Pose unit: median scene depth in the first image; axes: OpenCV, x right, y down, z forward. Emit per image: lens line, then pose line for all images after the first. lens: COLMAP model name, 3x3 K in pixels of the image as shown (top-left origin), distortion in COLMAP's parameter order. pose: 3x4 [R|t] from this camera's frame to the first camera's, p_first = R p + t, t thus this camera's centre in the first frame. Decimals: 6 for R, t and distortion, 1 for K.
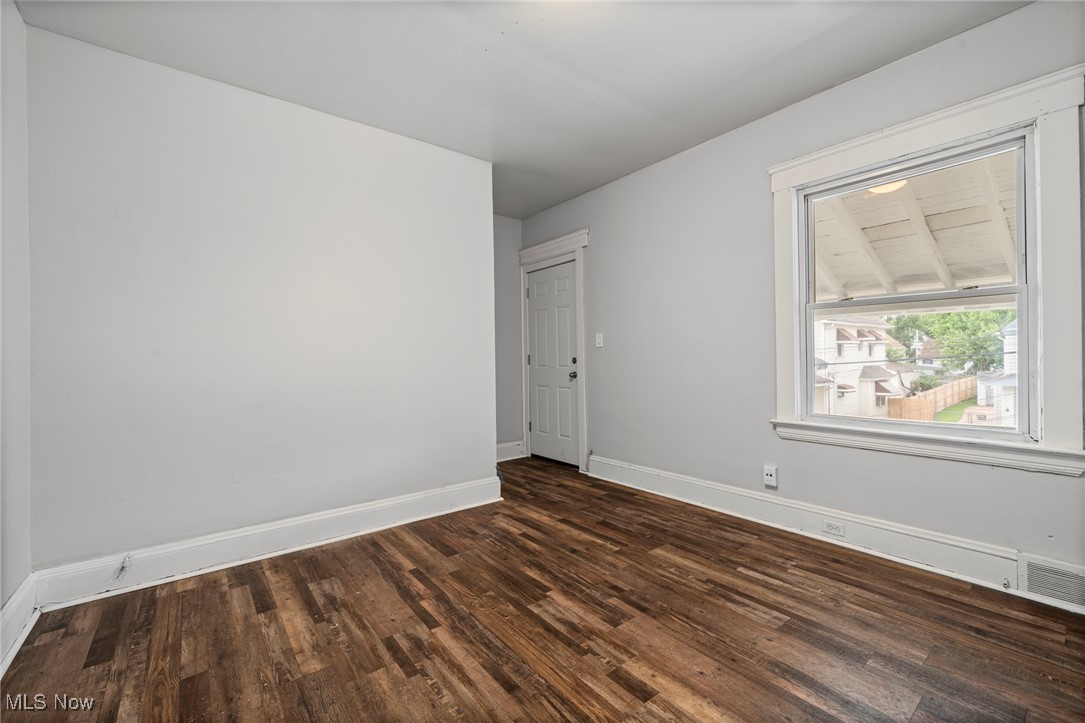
lens RADIAL K [[437.2, 0, 539.9], [0, 437.2, 358.1], [0, 0, 1]] dist [-0.009379, 0.000047]
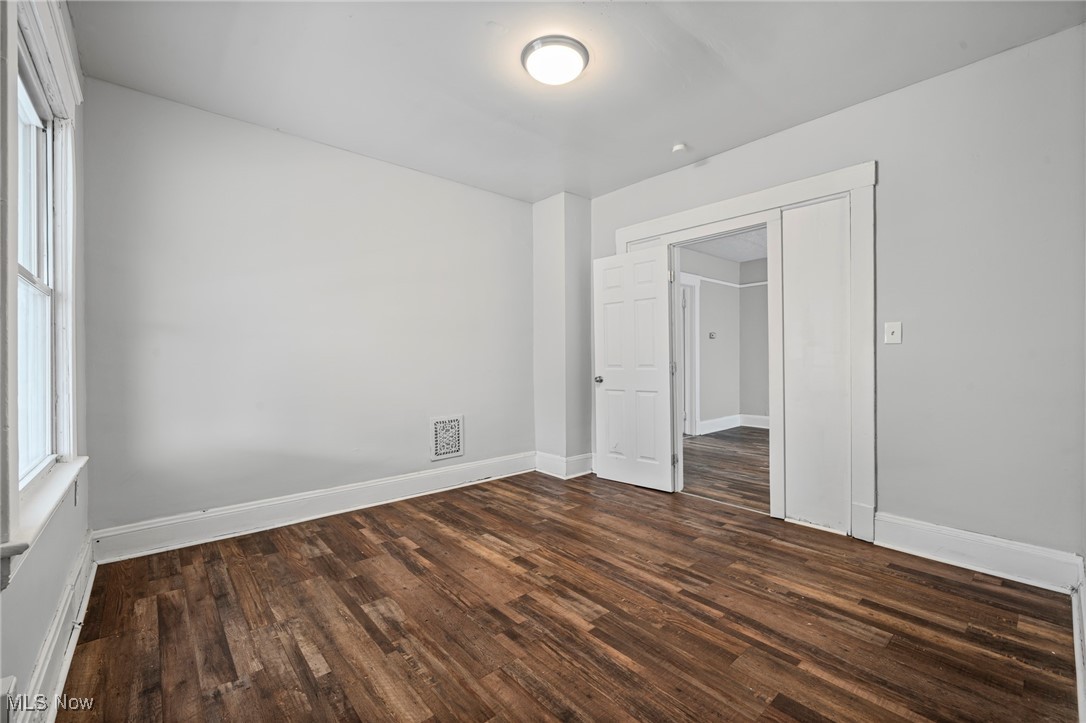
lens RADIAL K [[437.6, 0, 540.4], [0, 437.6, 358.1], [0, 0, 1]] dist [-0.009379, 0.000047]
pose [[-0.998288, 0.020044, -0.054944, 0.171182], [0.020093, 0.999798, -0.000346, -0.004595], [0.054926, -0.001450, -0.998489, 2.000770]]
